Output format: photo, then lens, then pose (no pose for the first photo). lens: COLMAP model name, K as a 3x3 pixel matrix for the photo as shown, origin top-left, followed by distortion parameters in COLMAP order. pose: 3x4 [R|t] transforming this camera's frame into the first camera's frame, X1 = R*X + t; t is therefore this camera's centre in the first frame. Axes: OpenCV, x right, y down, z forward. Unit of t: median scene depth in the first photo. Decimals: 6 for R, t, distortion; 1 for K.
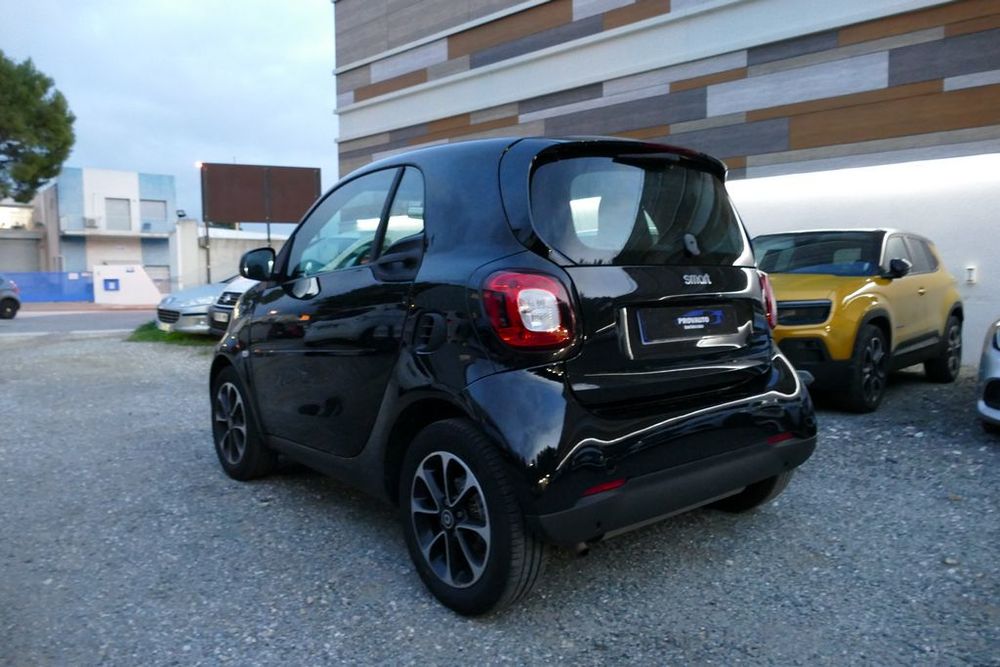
lens RADIAL K [[716.5, 0, 500.0], [0, 716.5, 333.5], [0, 0, 1]] dist [-0.008879, -0.002289]
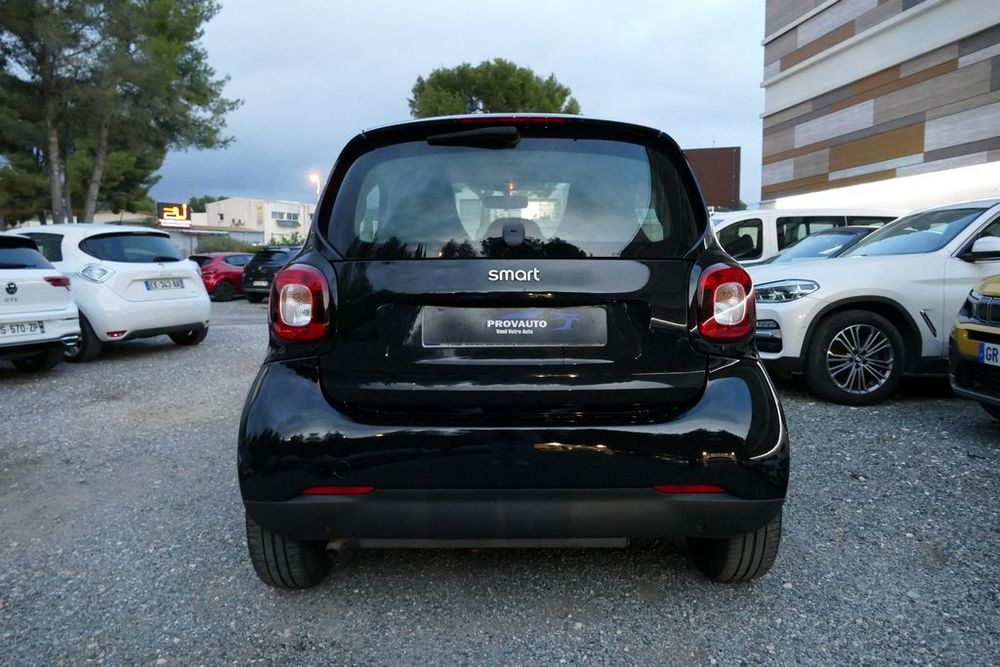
lens RADIAL K [[718.6, 0, 500.0], [0, 718.6, 333.5], [0, 0, 1]] dist [-0.009926, -0.005296]
pose [[0.773321, 0.065703, -0.630602, 0.220087], [-0.050043, 0.997838, 0.042597, -0.011771], [0.632037, -0.001384, 0.774937, 0.093713]]
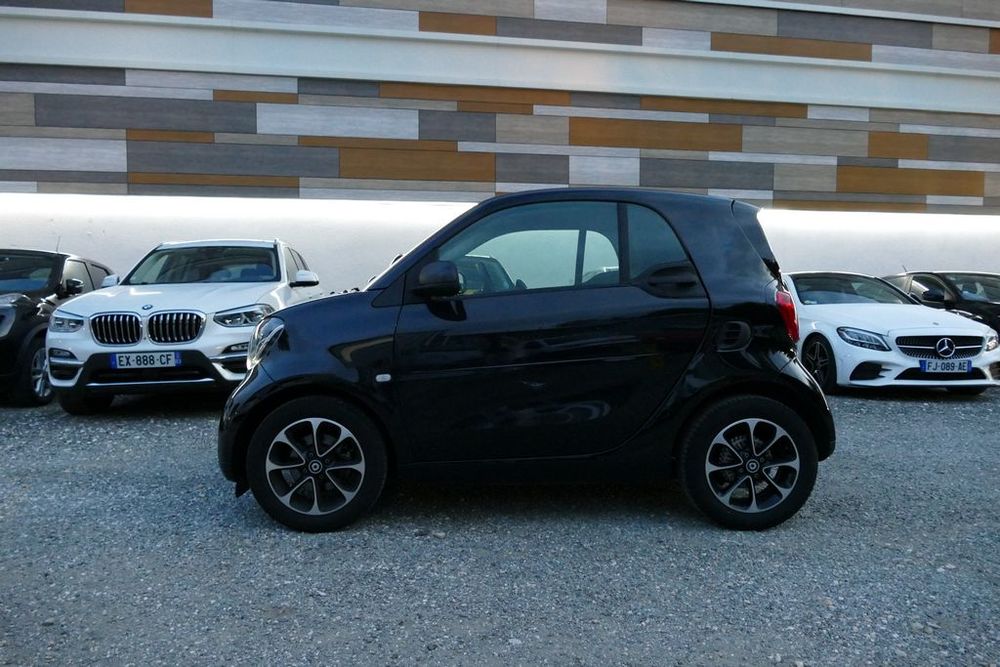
lens RADIAL K [[718.6, 0, 500.0], [0, 718.6, 333.5], [0, 0, 1]] dist [-0.009926, -0.005296]
pose [[0.604686, -0.040274, 0.795445, -0.379752], [0.052522, 0.998563, 0.010632, -0.011134], [-0.794730, 0.035349, 0.605933, 0.134272]]
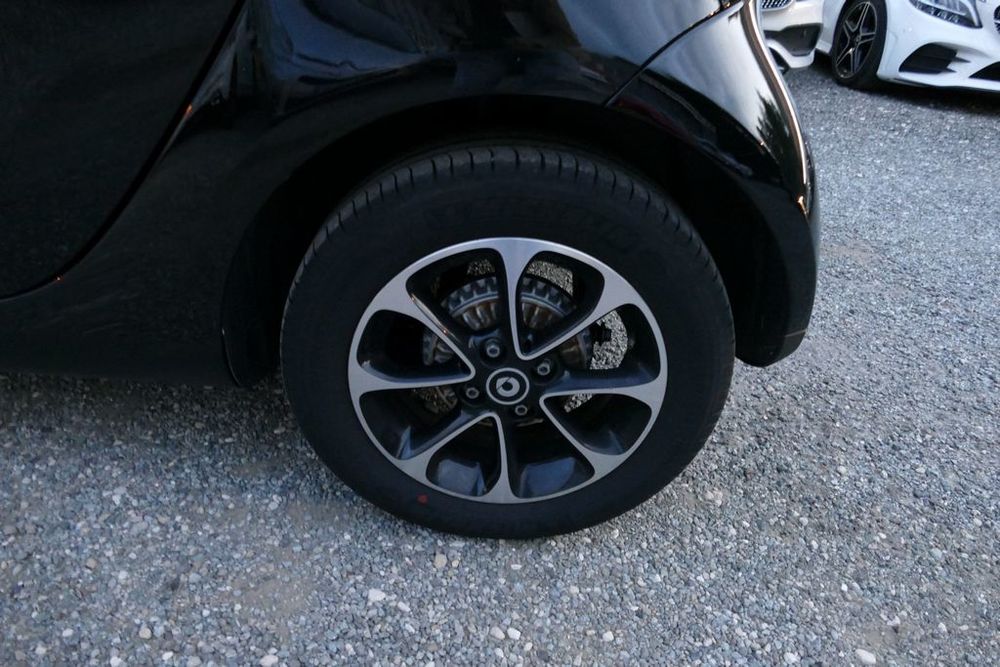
lens RADIAL K [[718.6, 0, 500.0], [0, 718.6, 333.5], [0, 0, 1]] dist [-0.009926, -0.005296]
pose [[0.627667, -0.344423, 0.698146, -0.092323], [-0.034928, 0.883441, 0.467239, 0.008321], [-0.777698, -0.317655, 0.542476, 0.198929]]
